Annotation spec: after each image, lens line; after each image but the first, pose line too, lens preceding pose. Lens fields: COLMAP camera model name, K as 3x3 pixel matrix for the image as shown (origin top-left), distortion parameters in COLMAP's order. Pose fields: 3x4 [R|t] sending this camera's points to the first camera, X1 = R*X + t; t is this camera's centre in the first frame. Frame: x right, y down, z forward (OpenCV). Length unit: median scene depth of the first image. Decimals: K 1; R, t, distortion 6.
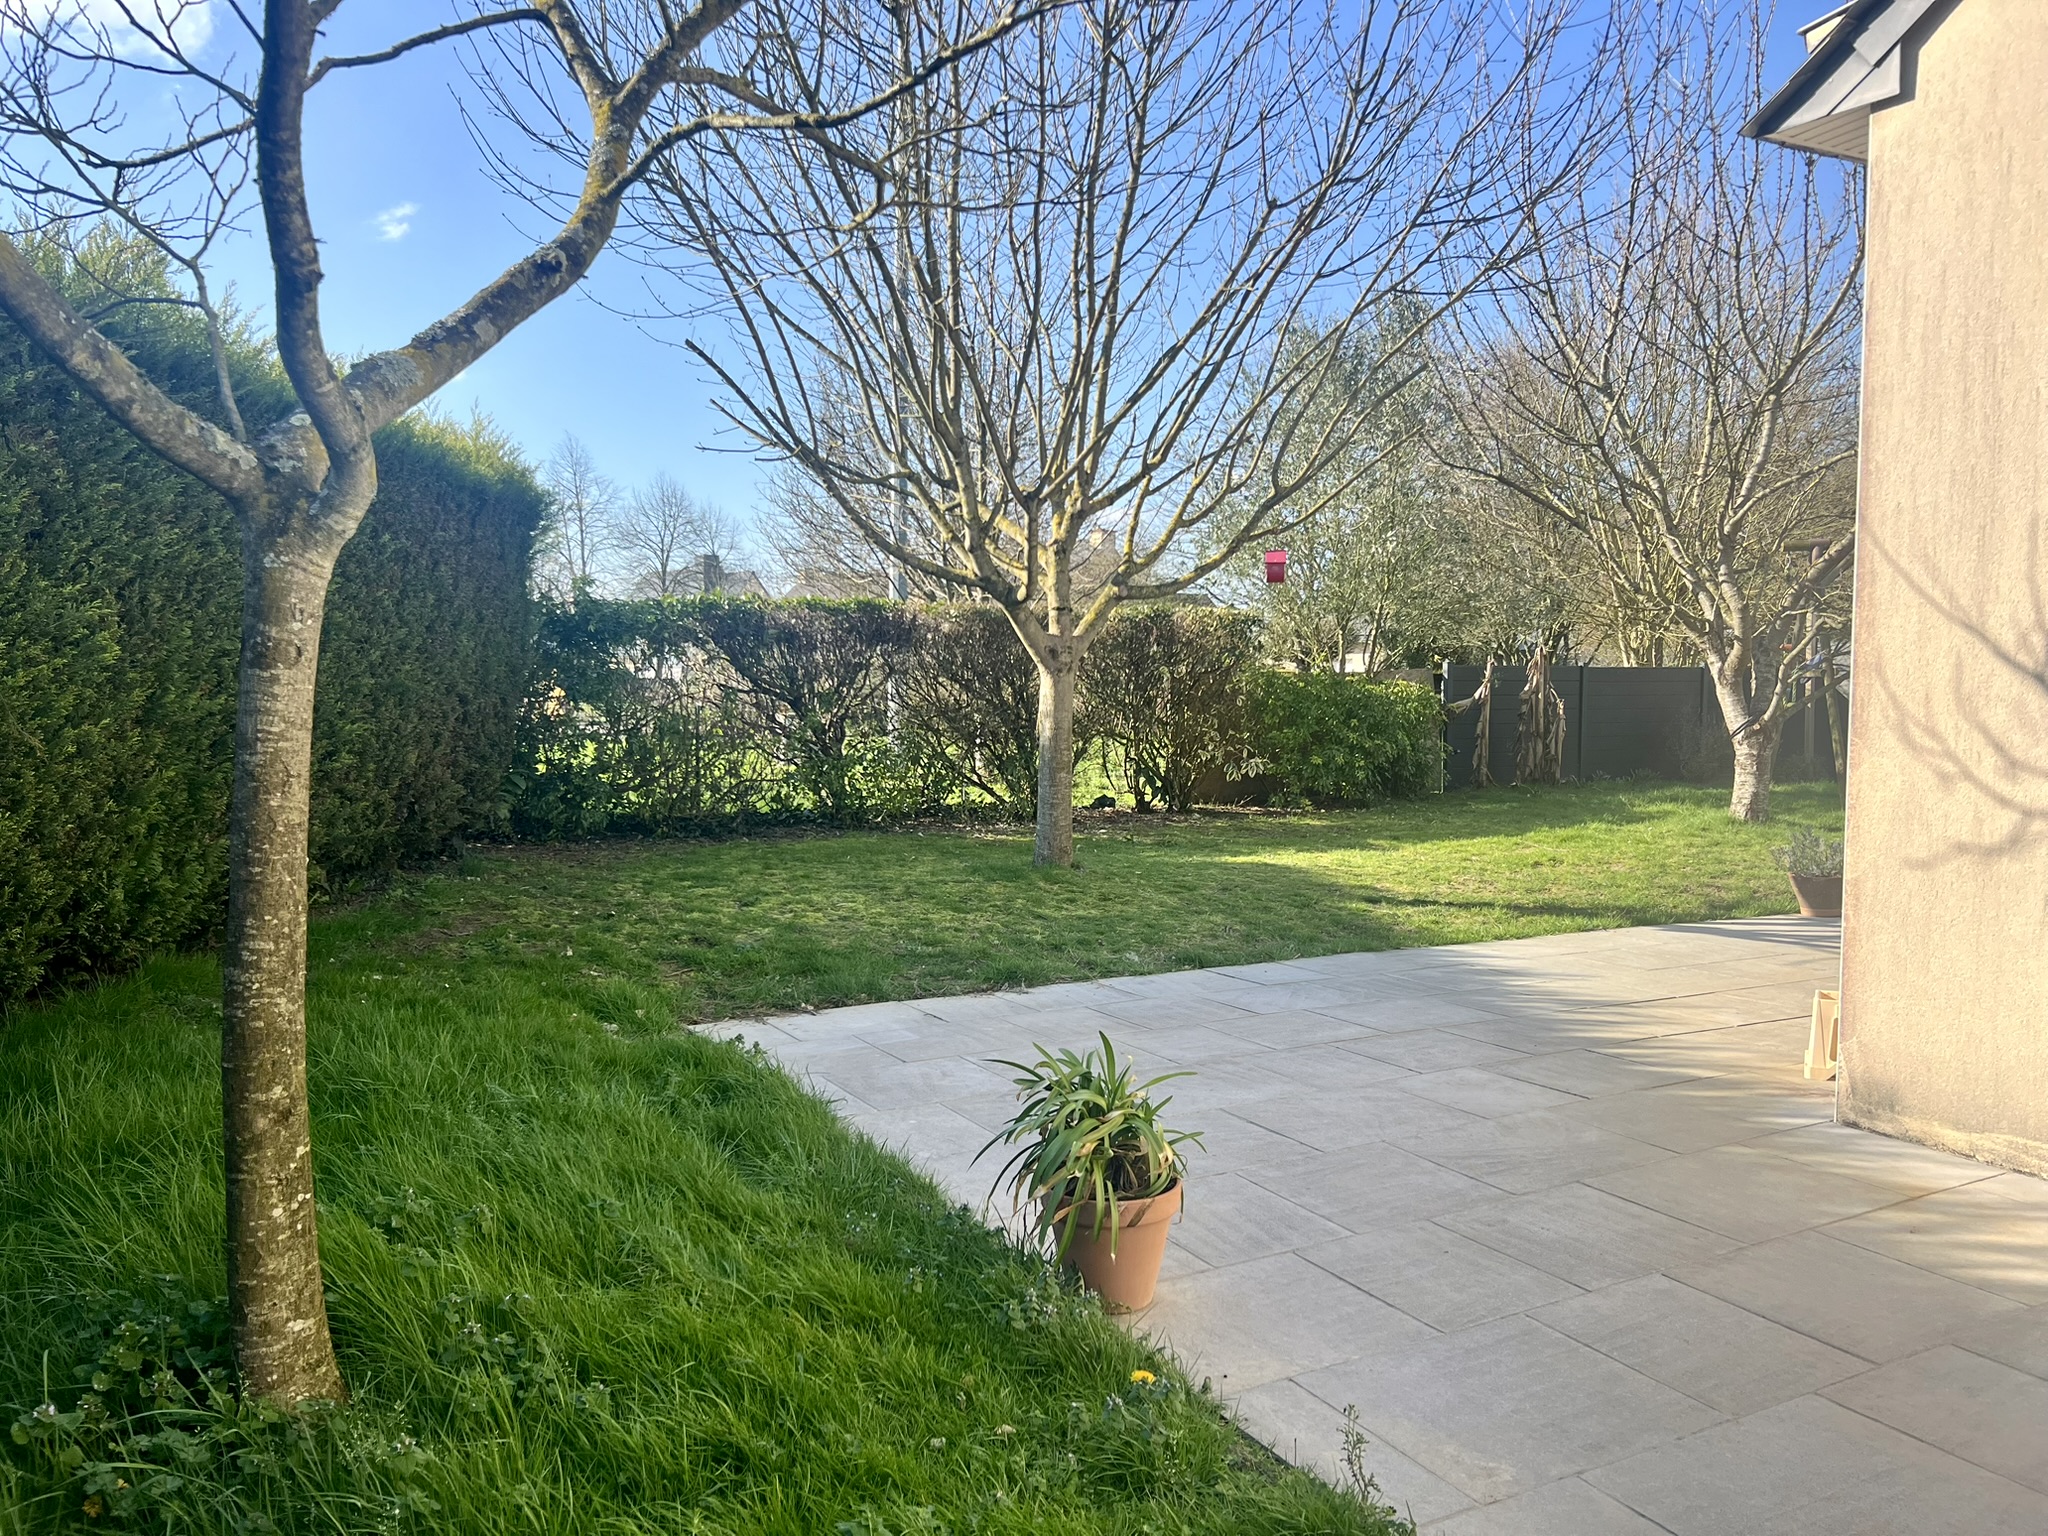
lens RADIAL K [[1557.6, 0, 1024.0], [0, 1557.6, 768.0], [0, 0, 1]] dist [0.001186, -0.000112]
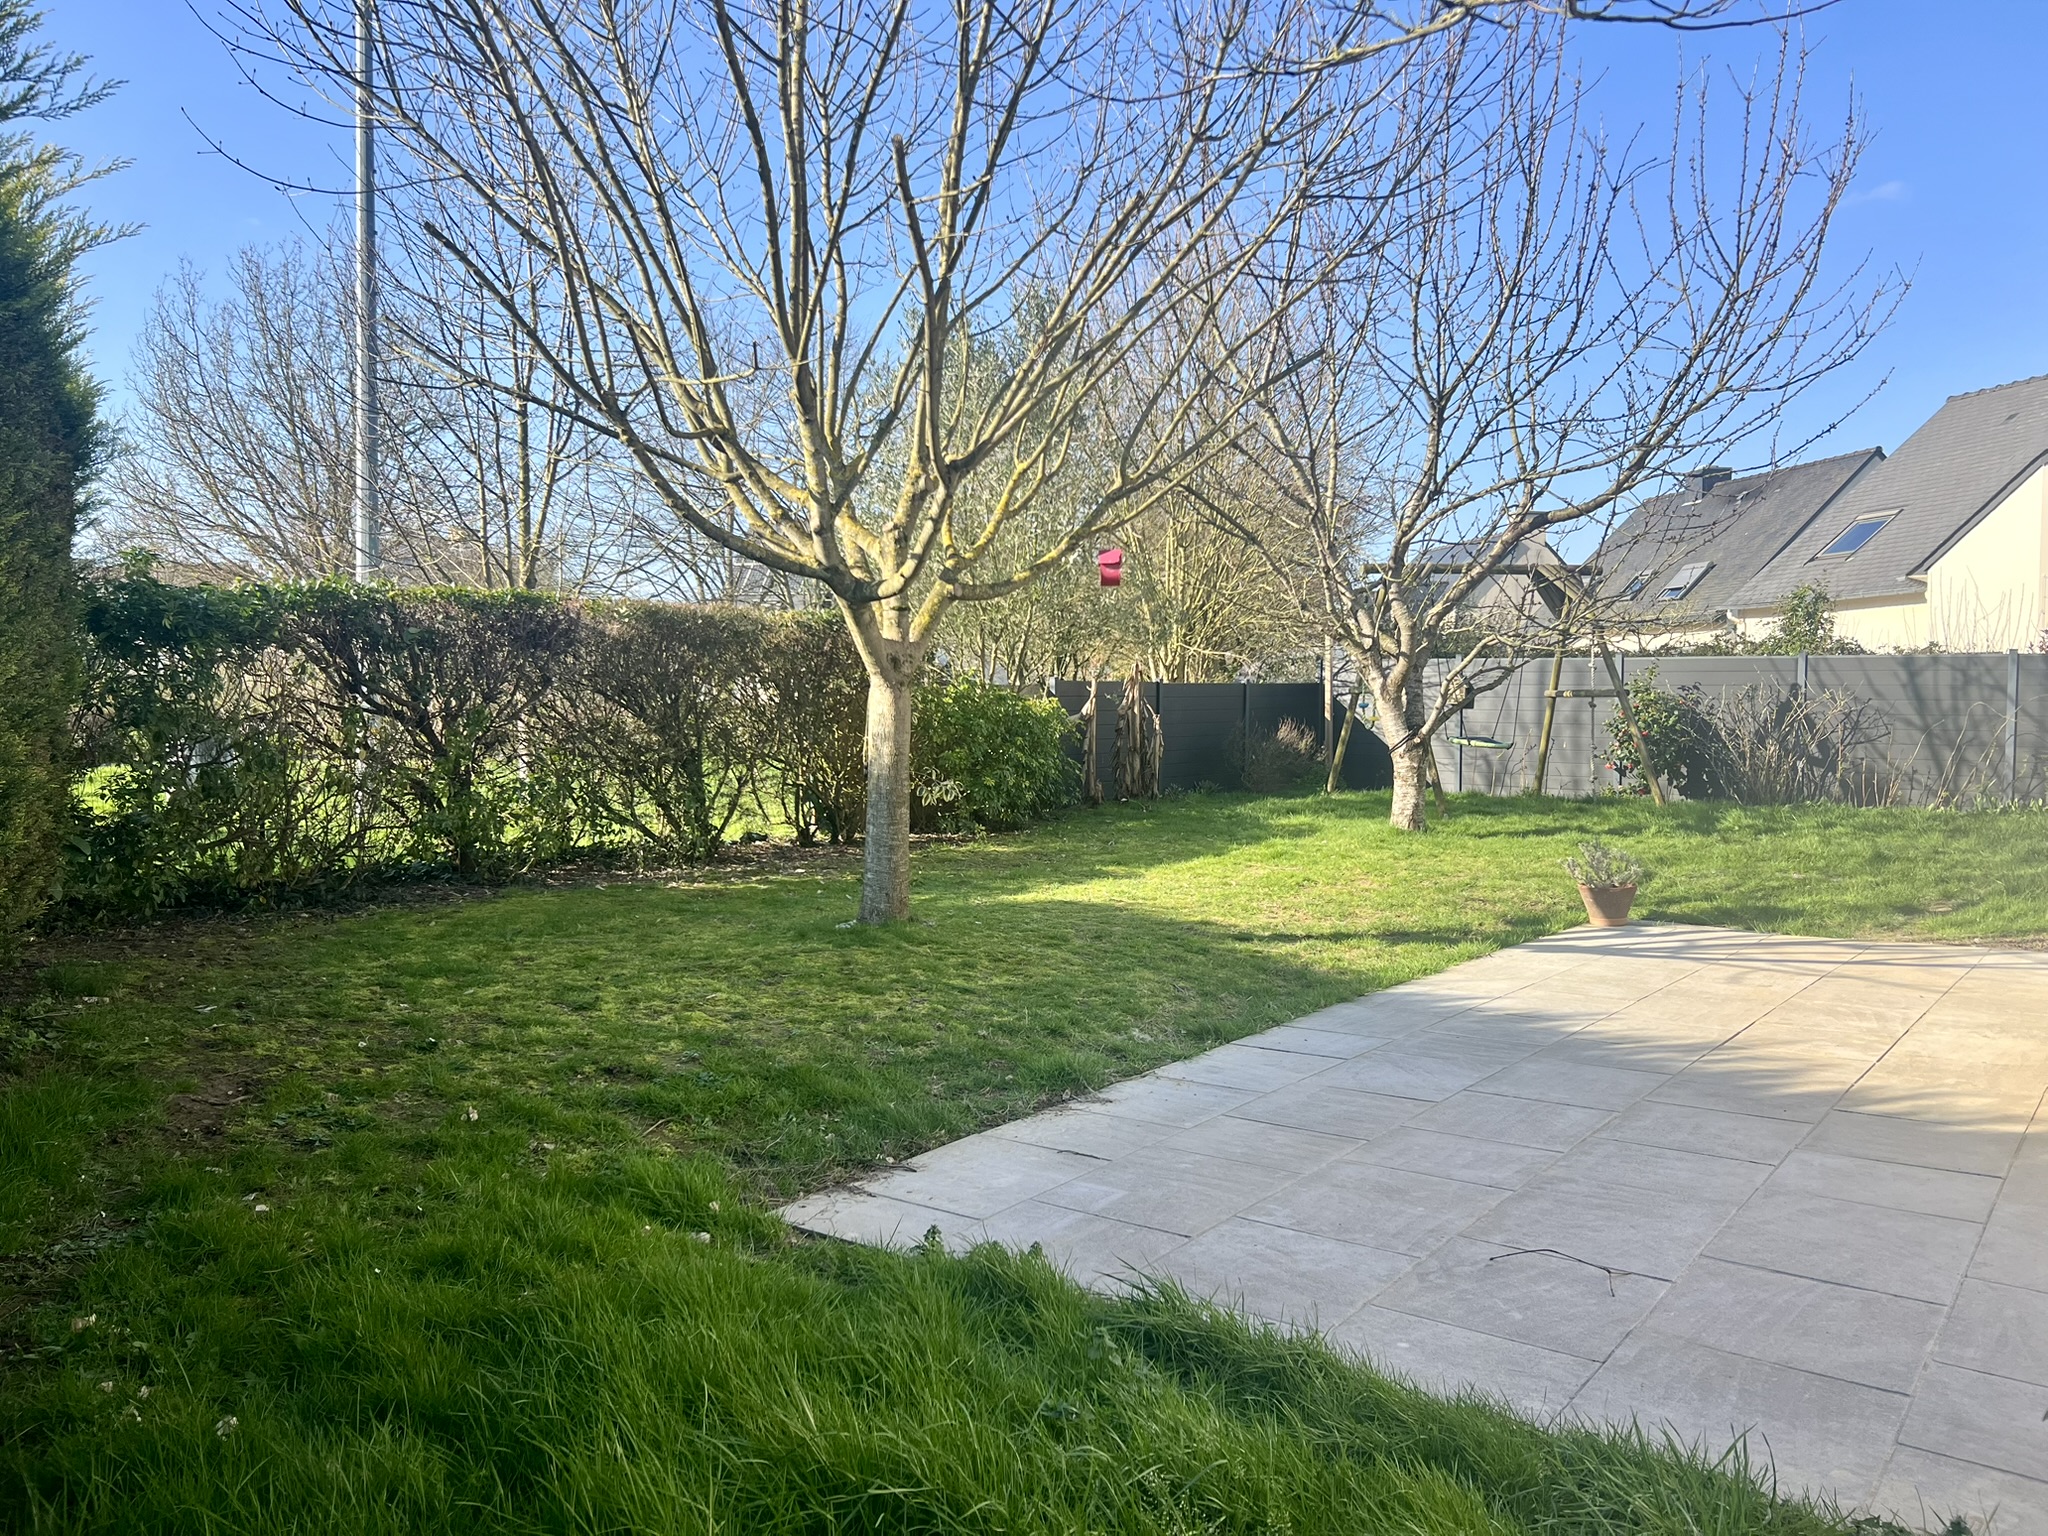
lens RADIAL K [[1532.1, 0, 1024.0], [0, 1532.1, 768.0], [0, 0, 1]] dist [-0.037941, -0.000979]
pose [[0.895666, -0.020220, 0.444267, -0.229829], [0.024013, 0.999707, -0.002911, -0.011823], [-0.444078, 0.013276, 0.895890, 0.205175]]
